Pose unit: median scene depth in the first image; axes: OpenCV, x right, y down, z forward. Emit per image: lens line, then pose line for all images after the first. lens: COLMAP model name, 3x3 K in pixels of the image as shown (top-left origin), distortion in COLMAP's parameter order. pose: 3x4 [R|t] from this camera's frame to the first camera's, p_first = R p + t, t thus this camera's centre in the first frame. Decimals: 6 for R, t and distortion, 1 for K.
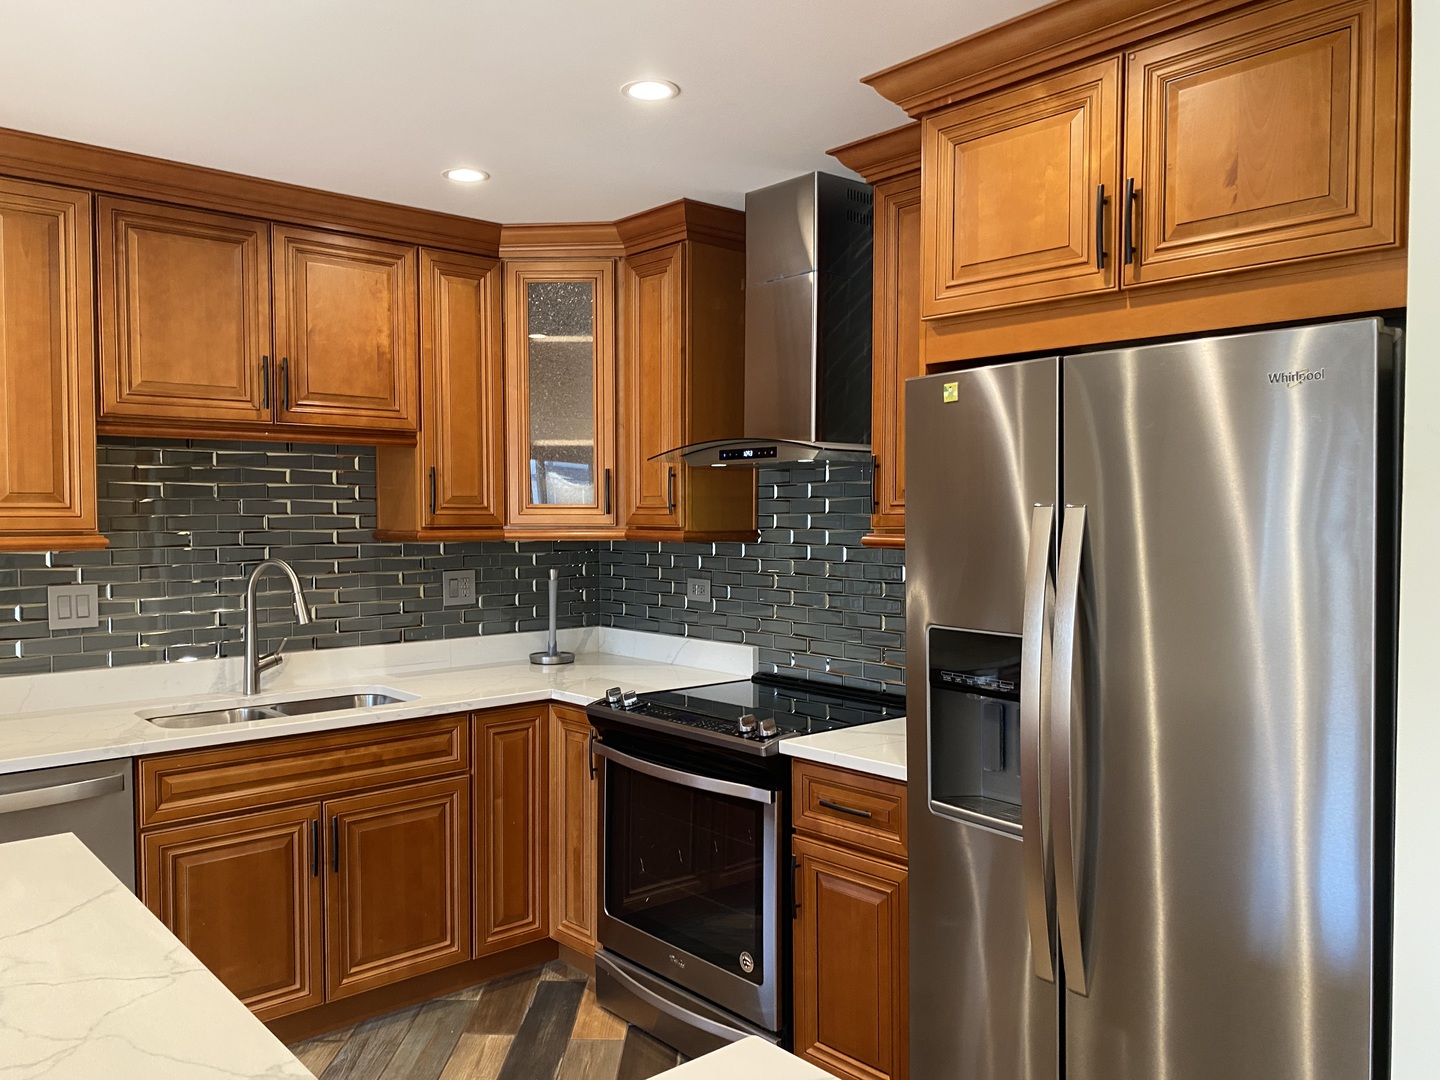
lens RADIAL K [[1094.8, 0, 703.2], [0, 1094.8, 542.3], [0, 0, 1]] dist [0.038756, -0.057314]
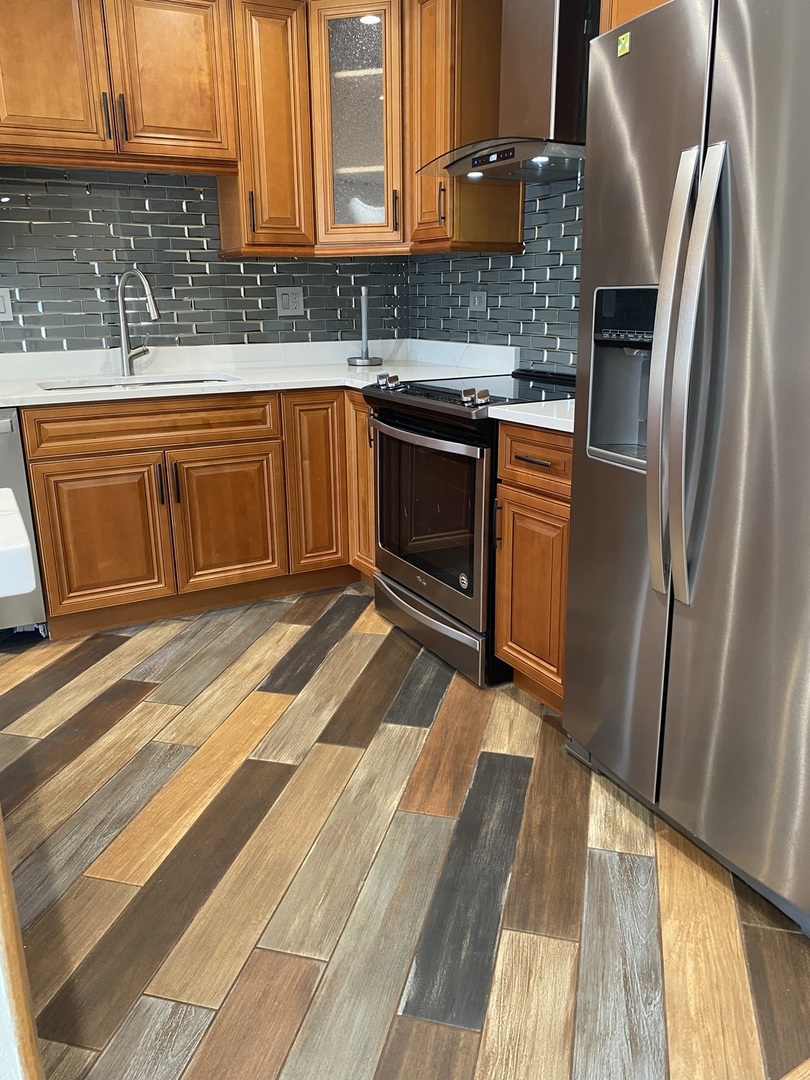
lens RADIAL K [[821.1, 0, 398.2], [0, 821.1, 525.4], [0, 0, 1]] dist [0.038756, -0.057314]
pose [[0.974904, 0.051416, -0.216609, 0.139494], [0.003532, 0.969271, 0.245970, 0.069833], [0.222600, -0.240562, 0.944764, 0.082868]]
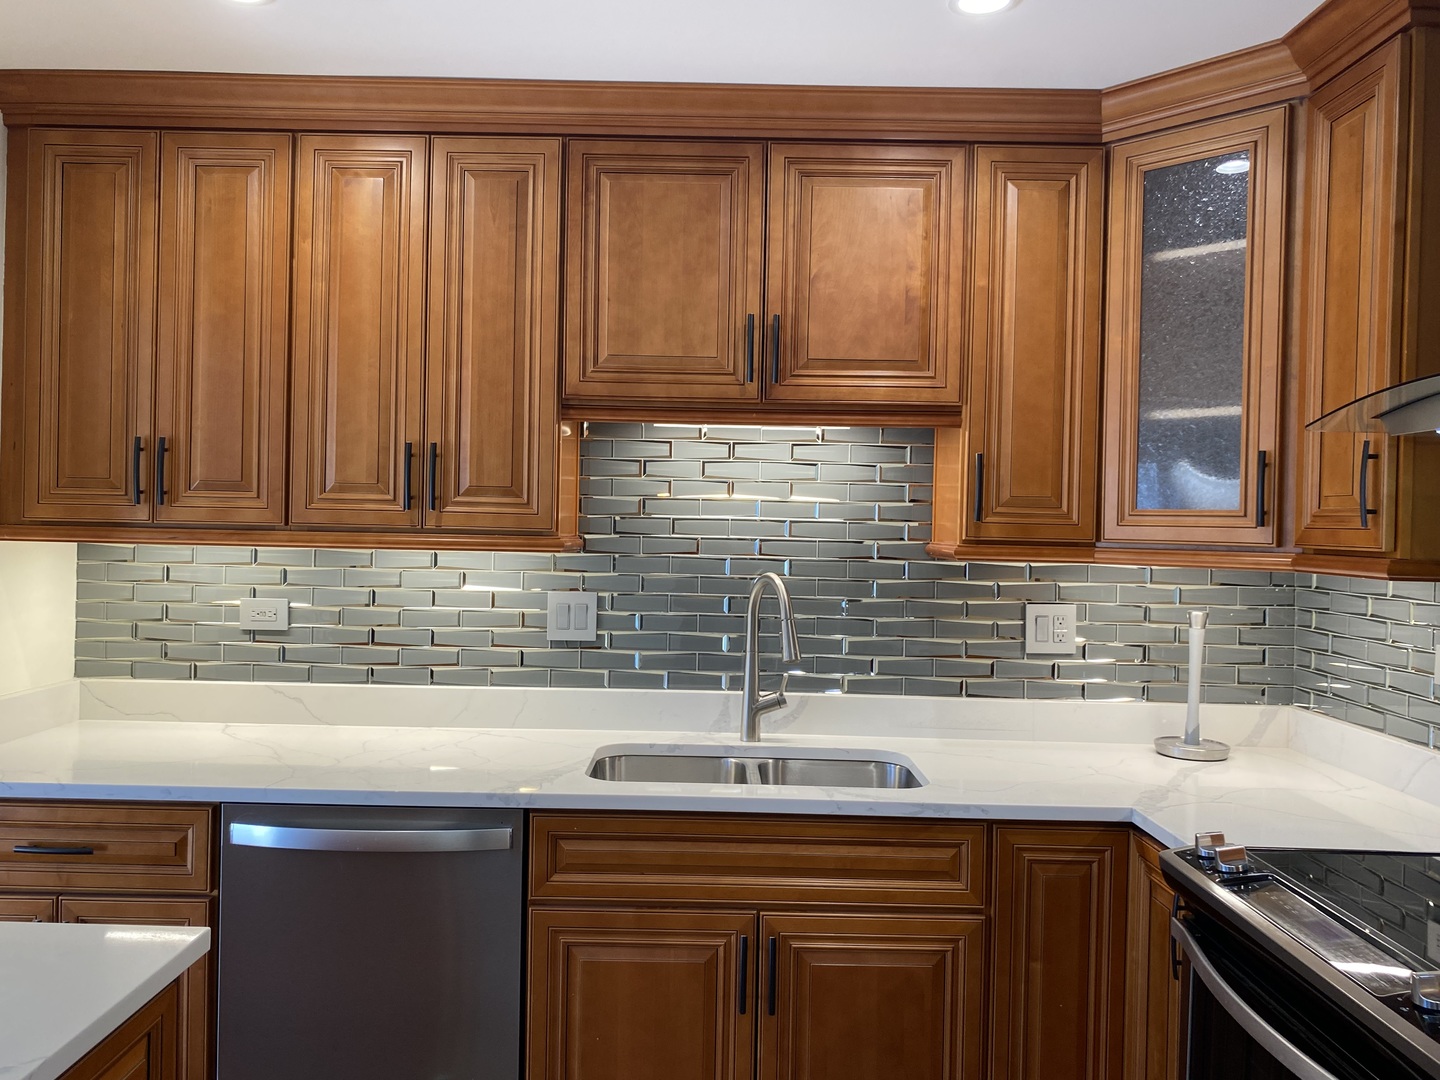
lens RADIAL K [[1094.8, 0, 708.1], [0, 1094.8, 535.6], [0, 0, 1]] dist [0.038756, -0.057314]
pose [[0.753528, 0.025316, -0.656928, 0.089339], [-0.040924, 0.999127, -0.008439, -0.004207], [0.656141, 0.033243, 0.753906, 0.381228]]
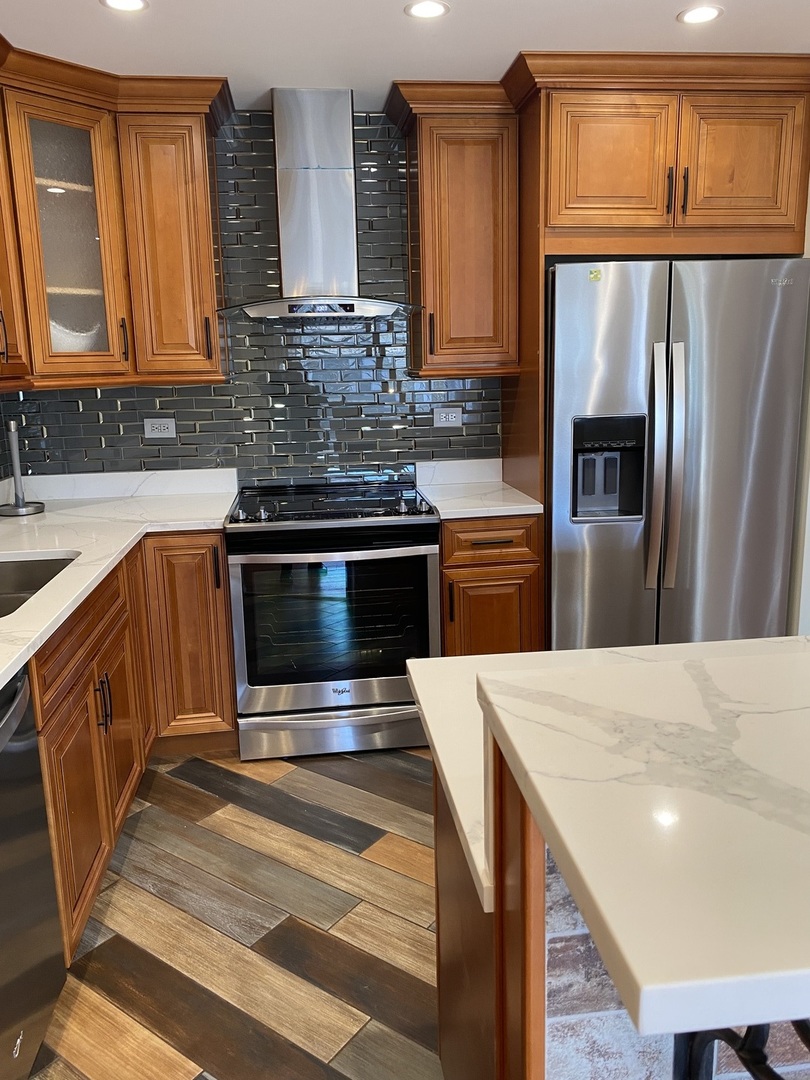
lens RADIAL K [[821.1, 0, 402.0], [0, 821.1, 522.9], [0, 0, 1]] dist [0.038756, -0.057314]
pose [[0.562605, -0.171885, 0.808660, -0.687604], [0.047136, 0.983226, 0.176196, -0.000031], [-0.825381, -0.061011, 0.561270, 0.337862]]
